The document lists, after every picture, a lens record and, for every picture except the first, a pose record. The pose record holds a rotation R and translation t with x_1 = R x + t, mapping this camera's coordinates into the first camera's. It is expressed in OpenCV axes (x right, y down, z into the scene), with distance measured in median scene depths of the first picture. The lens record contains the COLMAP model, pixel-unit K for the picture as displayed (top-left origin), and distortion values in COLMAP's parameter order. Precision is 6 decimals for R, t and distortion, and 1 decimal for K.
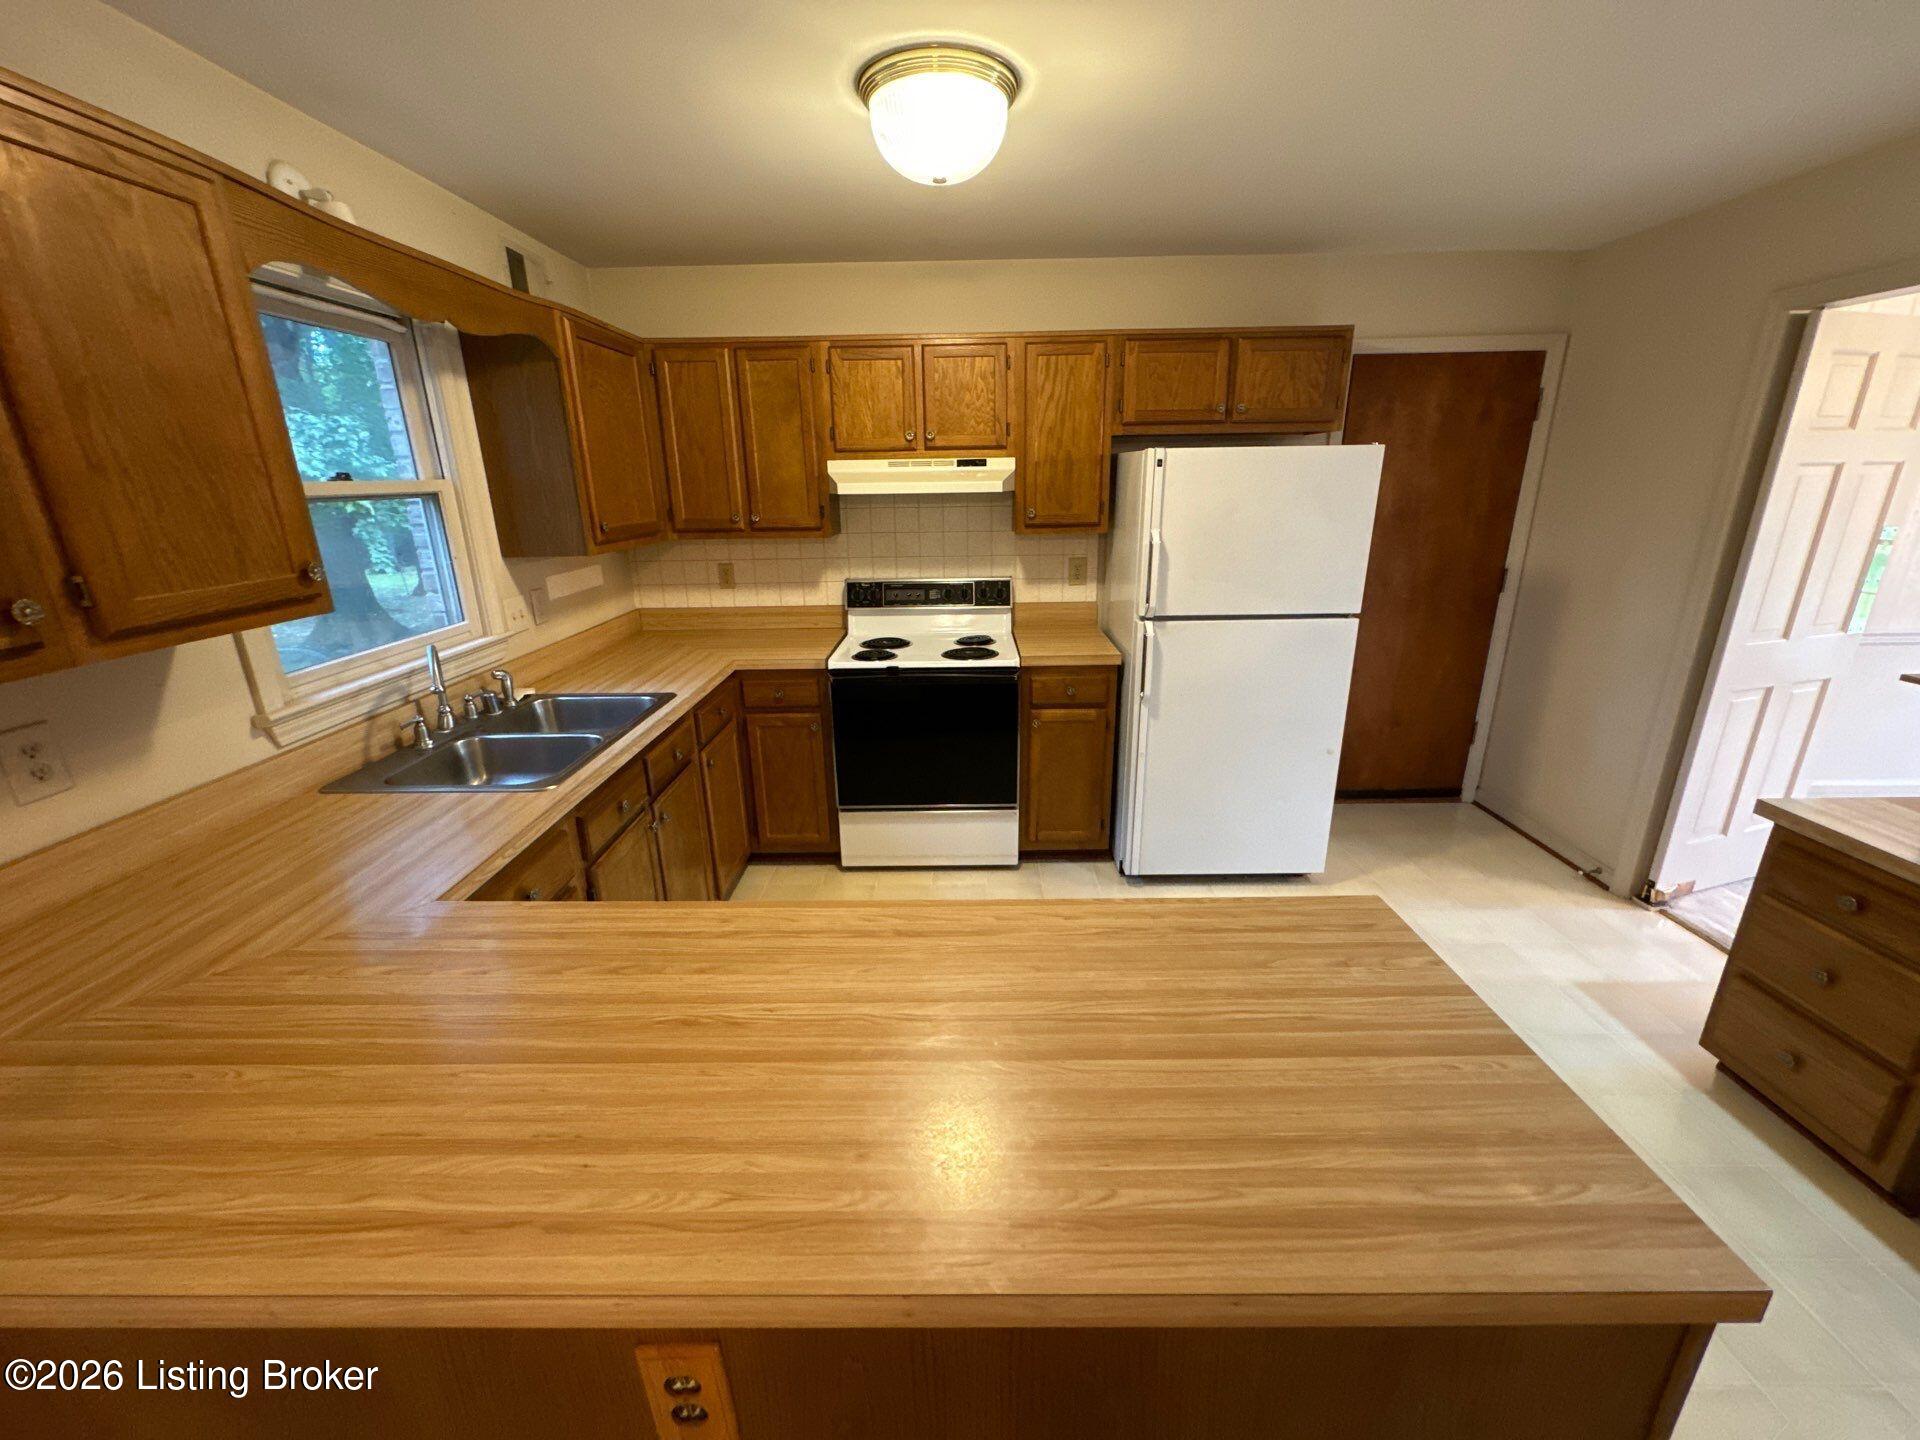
lens RADIAL K [[766.4, 0, 963.5], [0, 766.4, 714.5], [0, 0, 1]] dist [-0.001020, 0.000481]
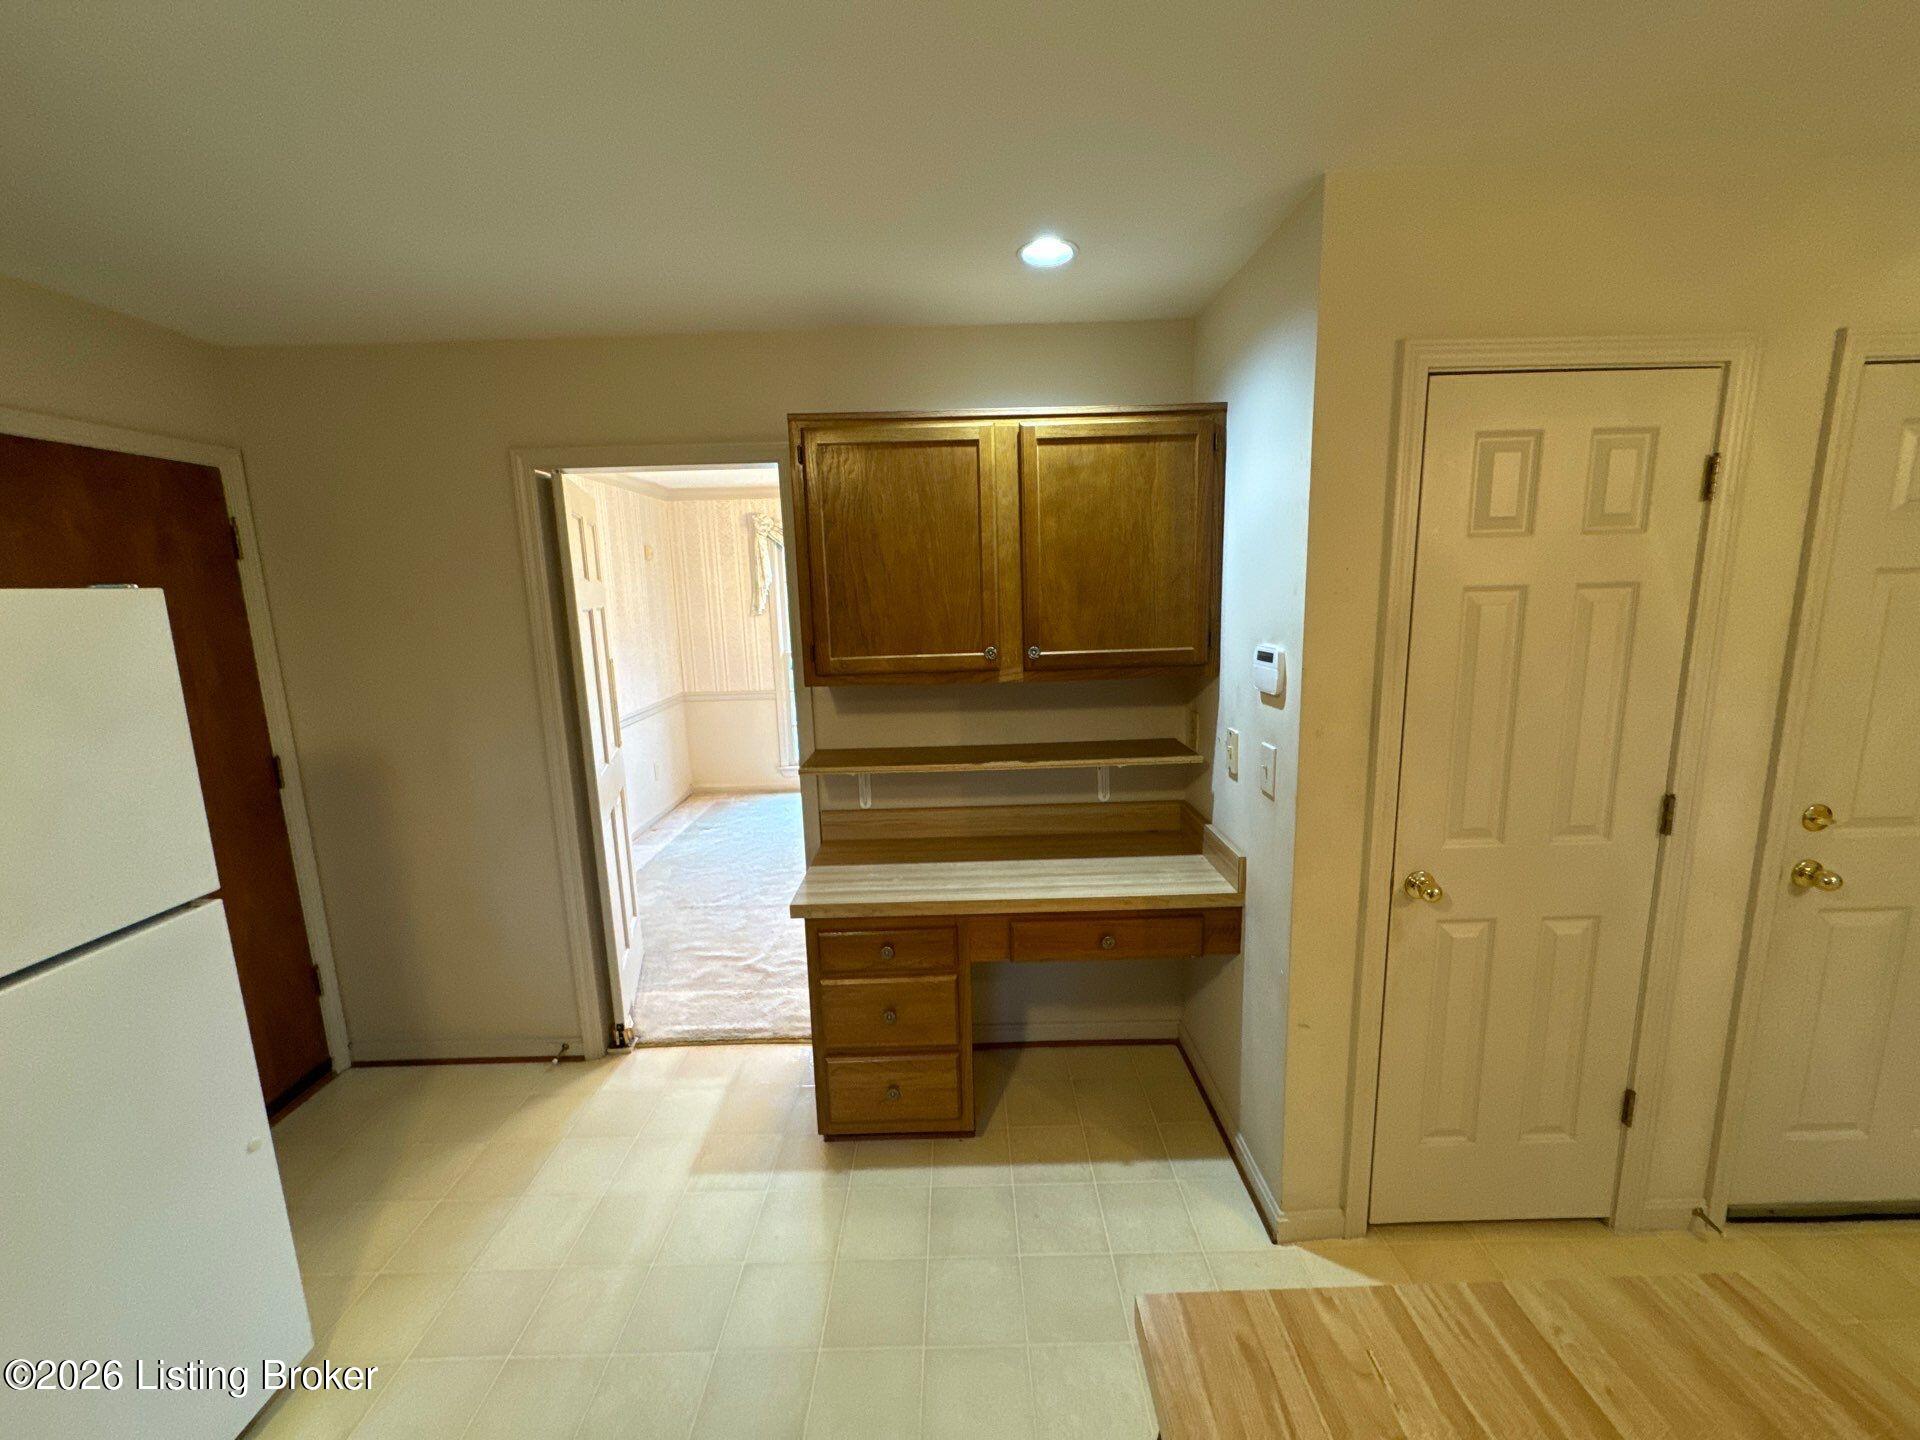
lens RADIAL K [[766.4, 0, 958.6], [0, 766.4, 716.6], [0, 0, 1]] dist [-0.001020, 0.000481]
pose [[-0.005179, -0.154336, 0.988005, 0.000926], [0.326805, 0.933505, 0.147536, -0.140426], [-0.945078, 0.323649, 0.045603, 0.404411]]
